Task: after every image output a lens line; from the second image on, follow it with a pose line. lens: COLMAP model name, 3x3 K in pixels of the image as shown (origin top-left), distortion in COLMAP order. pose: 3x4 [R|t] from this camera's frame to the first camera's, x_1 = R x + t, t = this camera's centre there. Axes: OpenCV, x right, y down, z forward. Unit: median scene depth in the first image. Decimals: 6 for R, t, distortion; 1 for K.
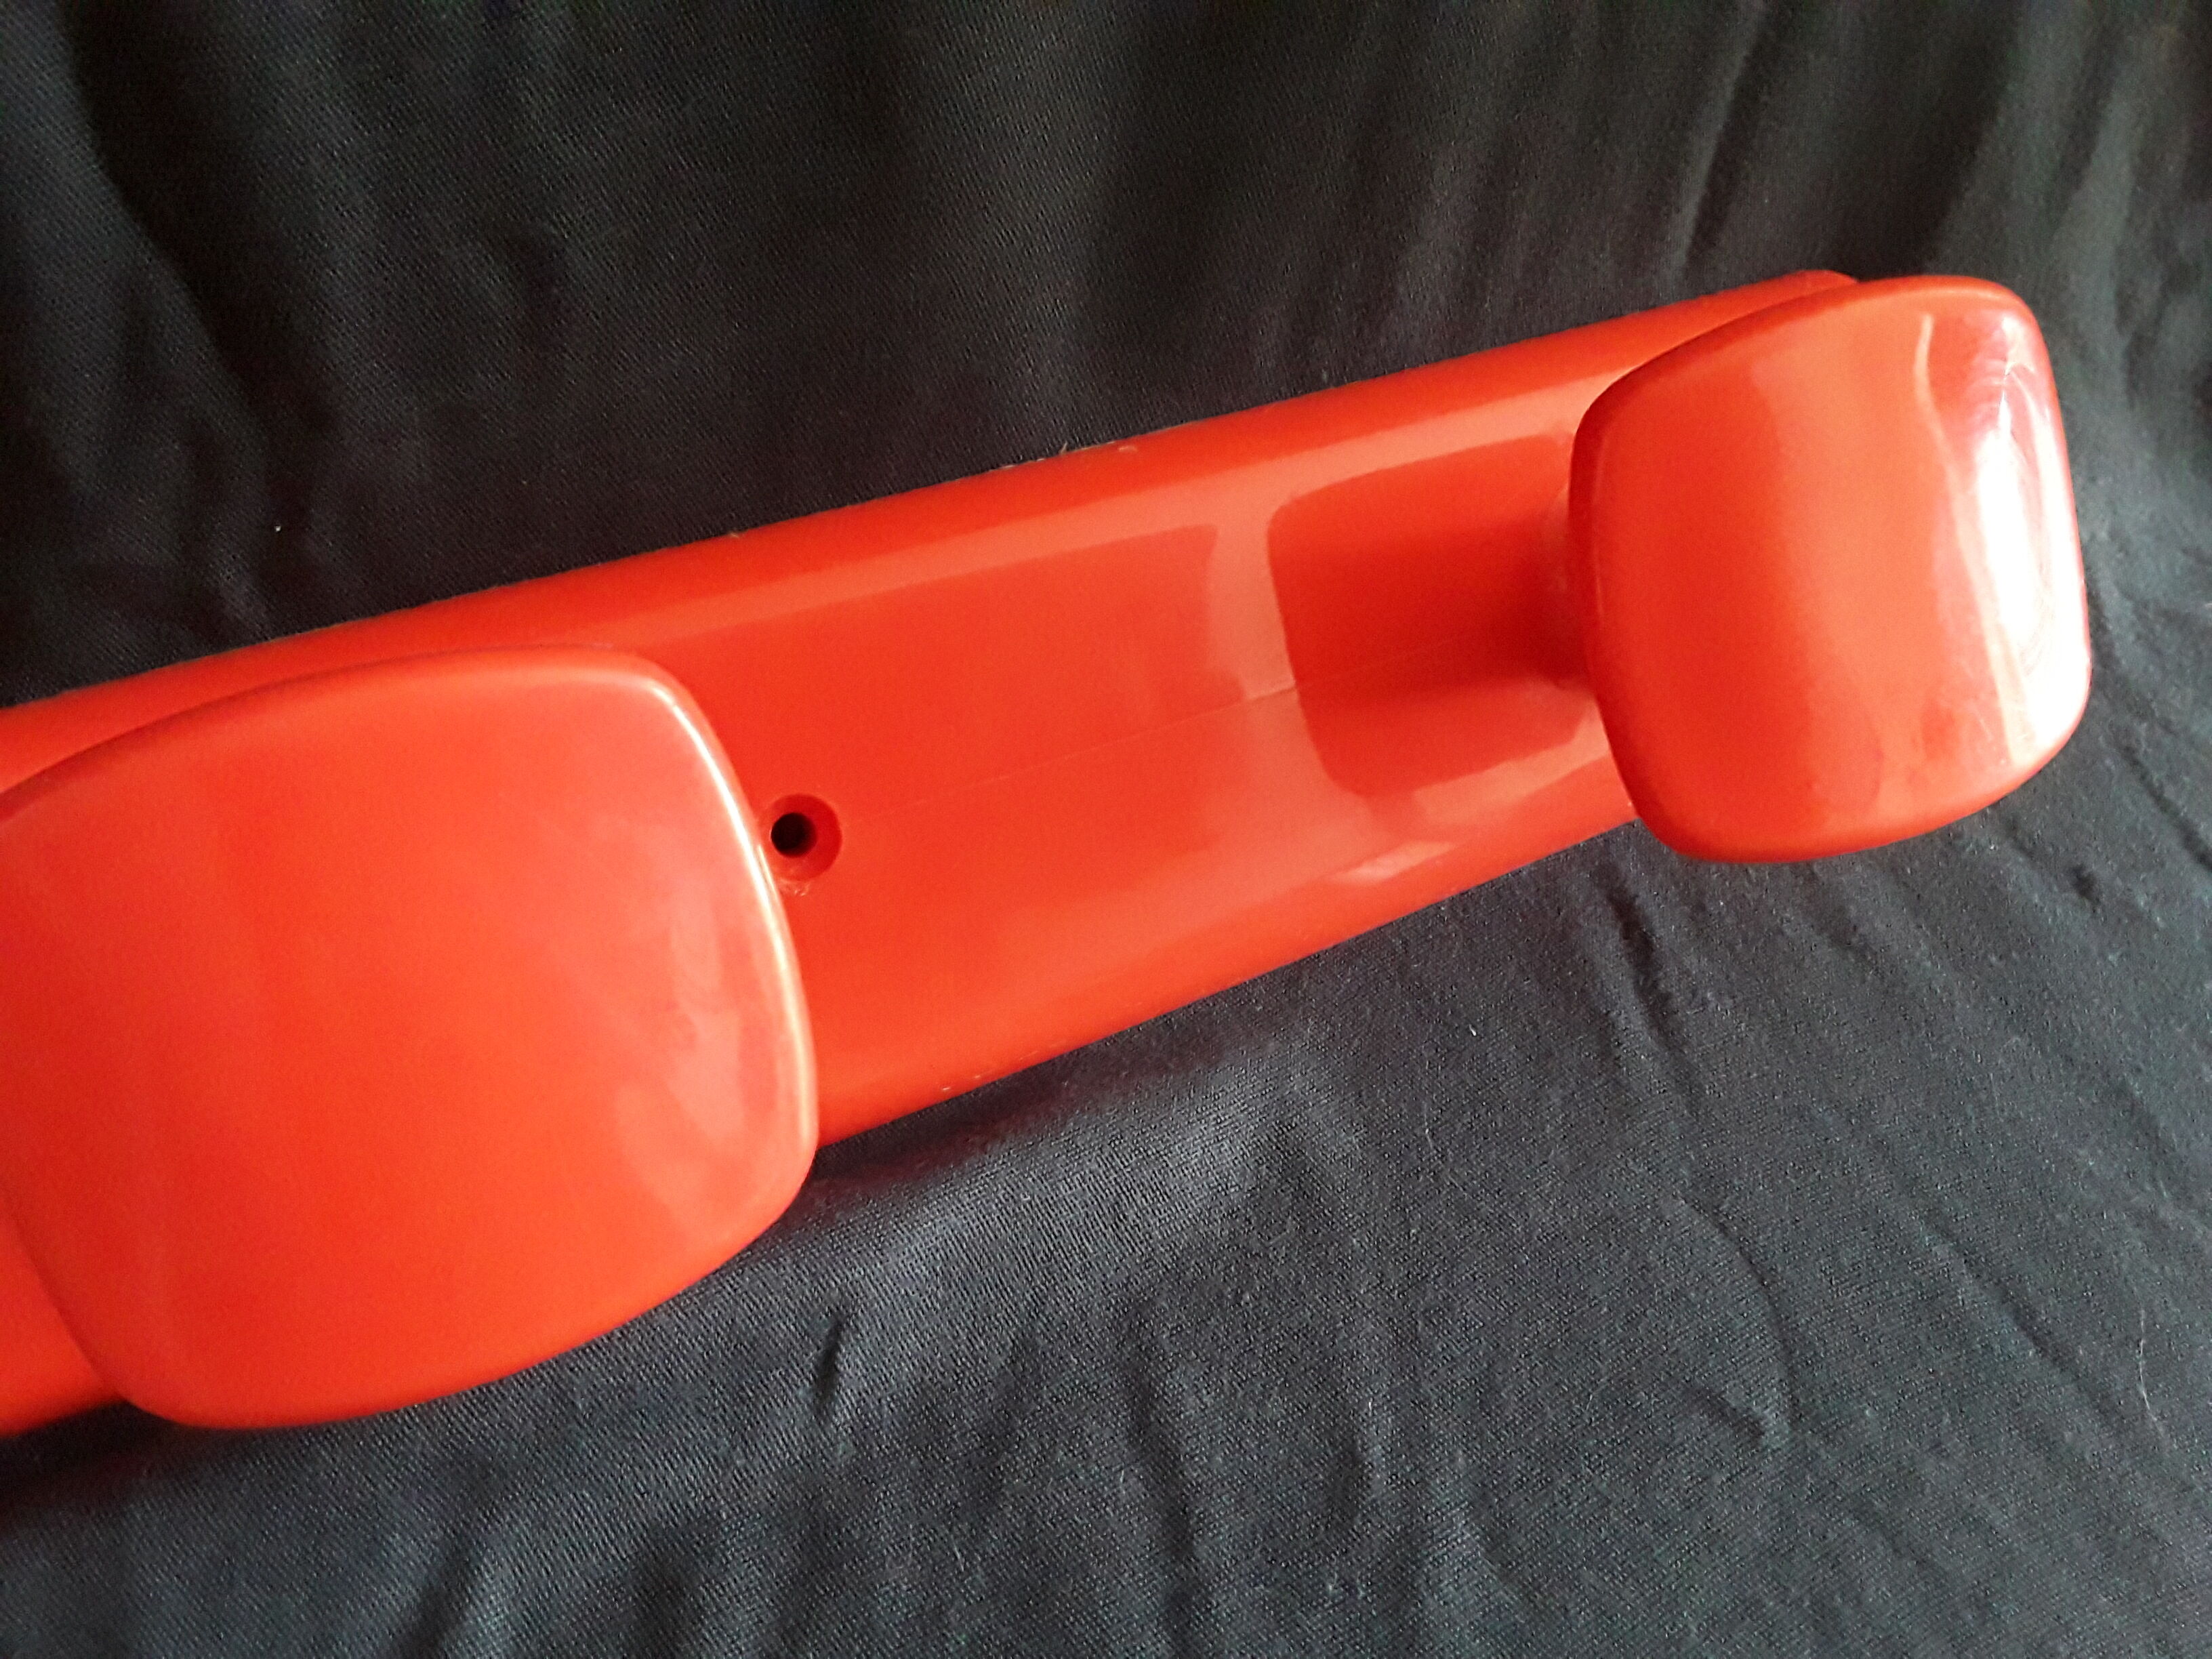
lens RADIAL K [[1737.8, 0, 1119.3], [0, 1737.8, 796.6], [0, 0, 1]] dist [0.135849, -0.197858]
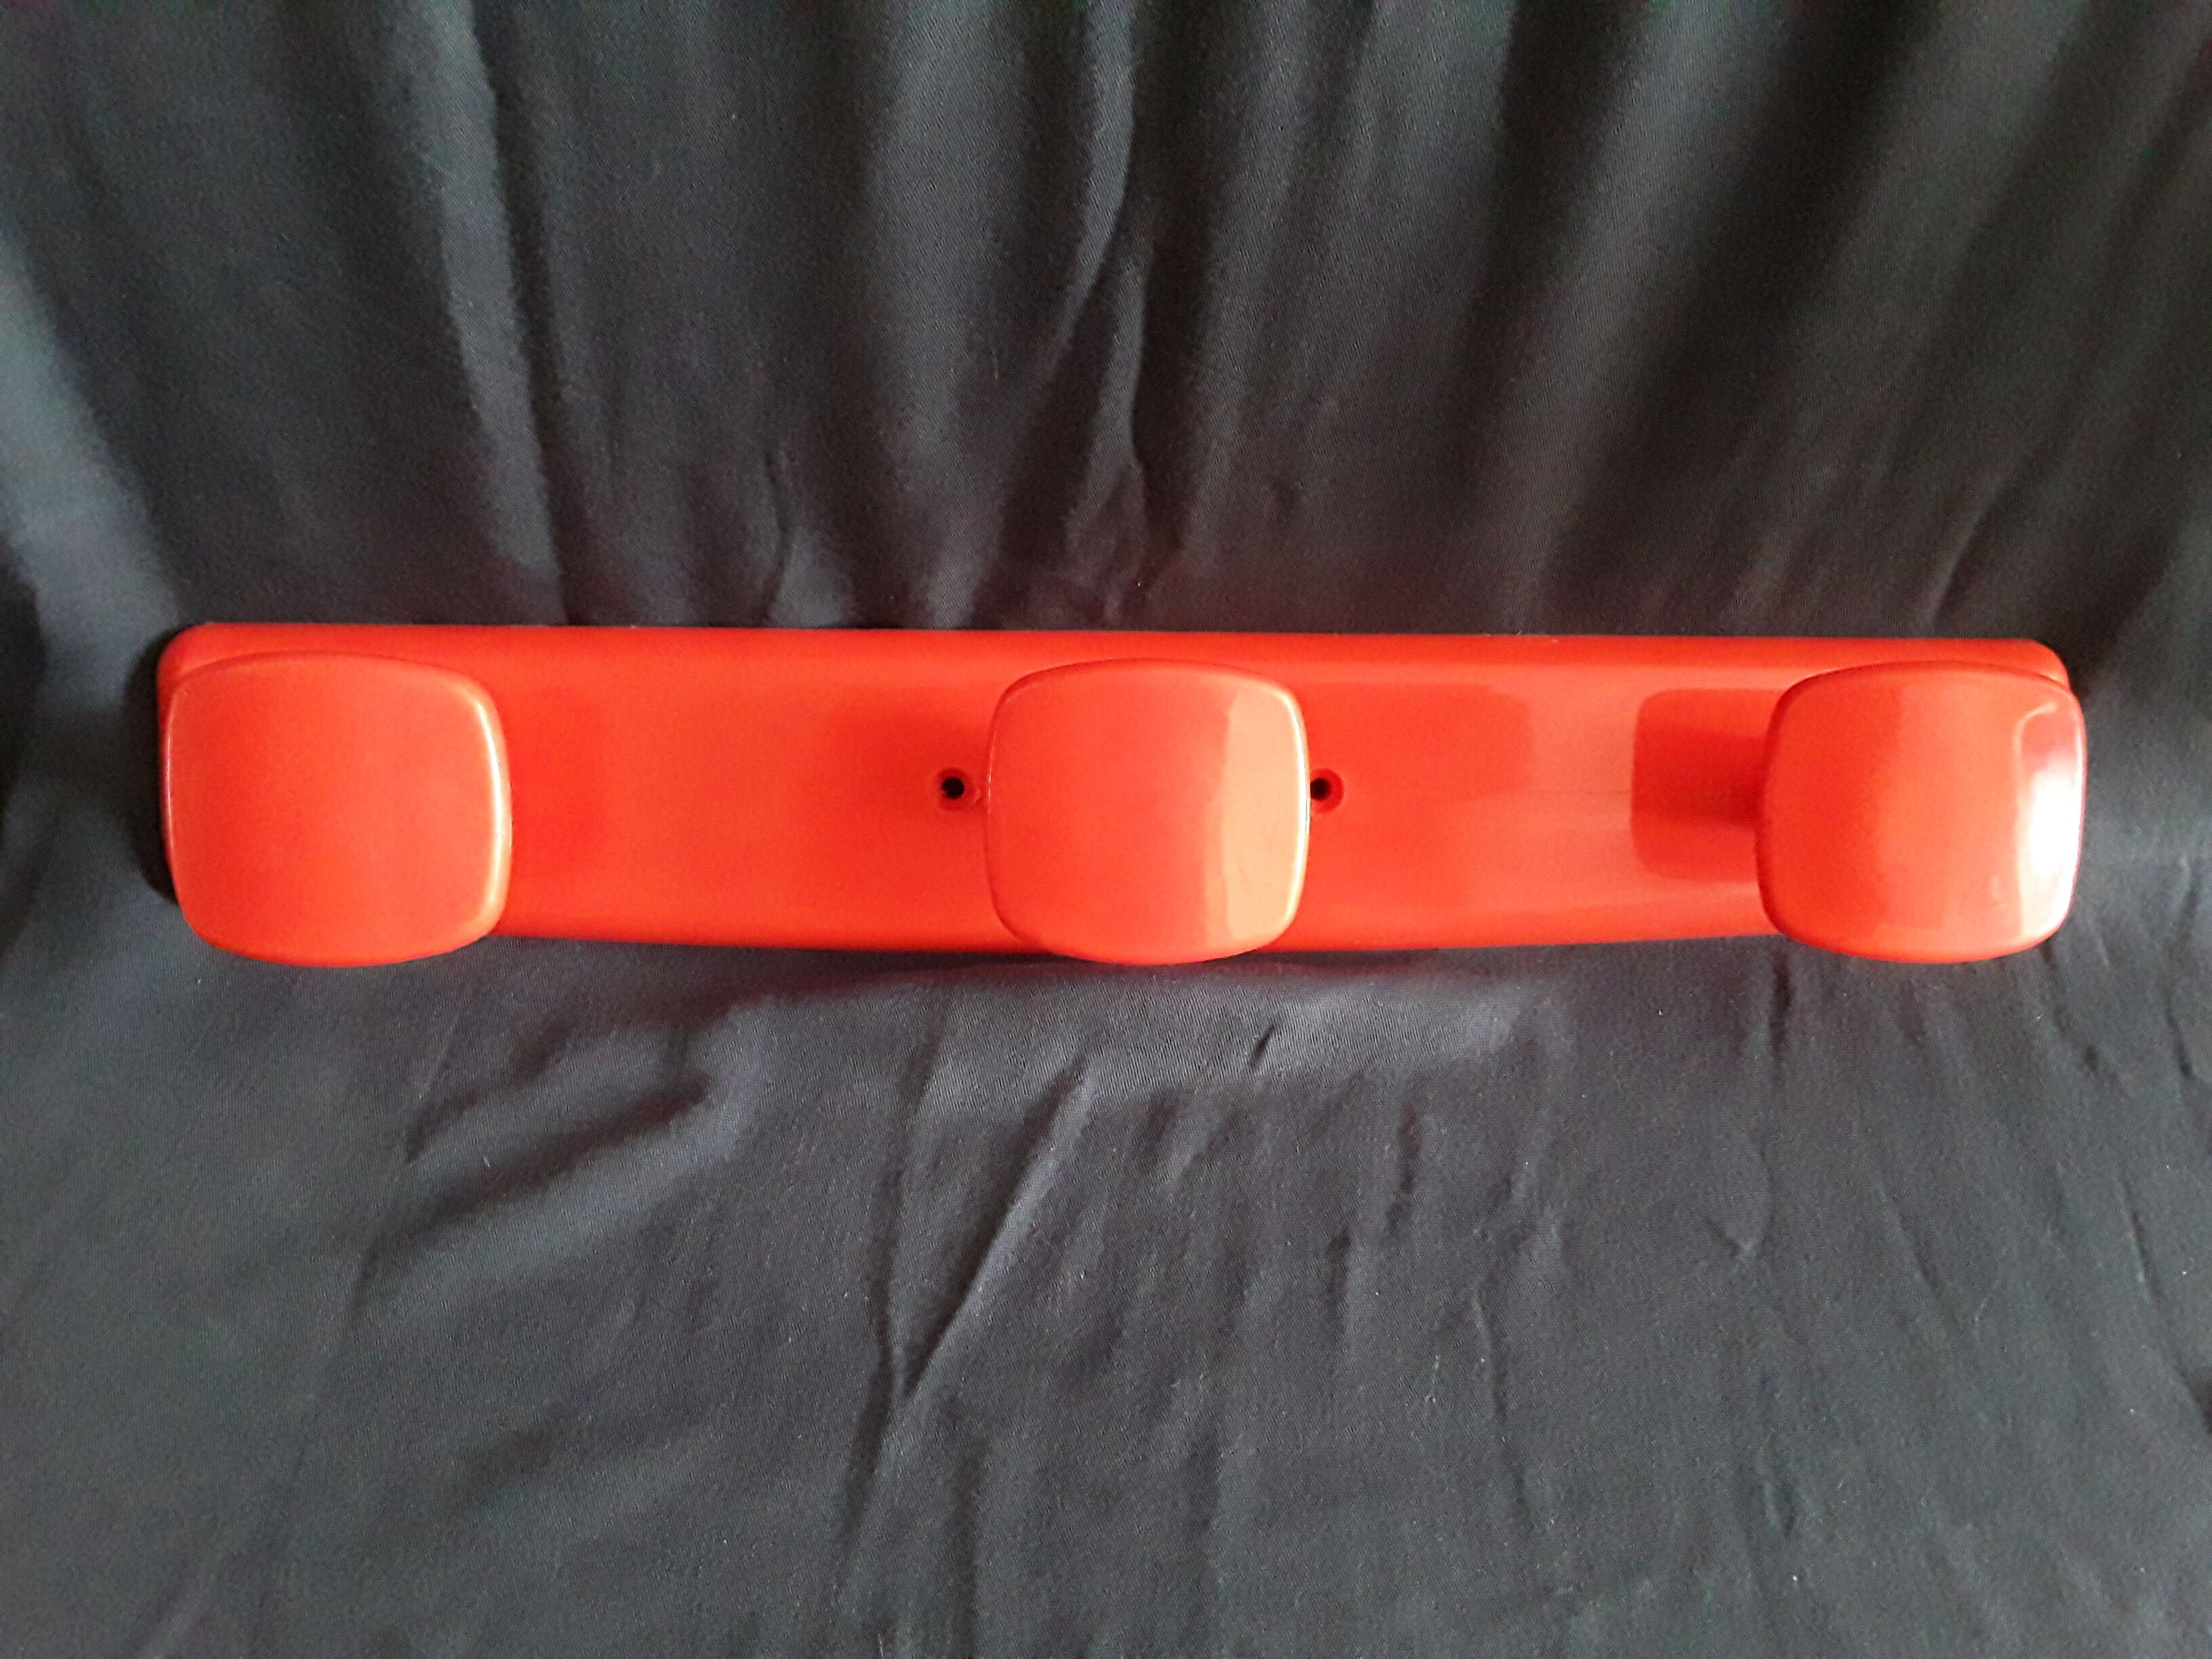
lens RADIAL K [[1737.8, 0, 1119.3], [0, 1737.8, 796.6], [0, 0, 1]] dist [0.135849, -0.197858]
pose [[0.917489, 0.280181, -0.282333, 0.159491], [-0.289491, 0.957137, 0.009090, 0.077067], [0.272778, 0.073393, 0.959273, -0.925884]]
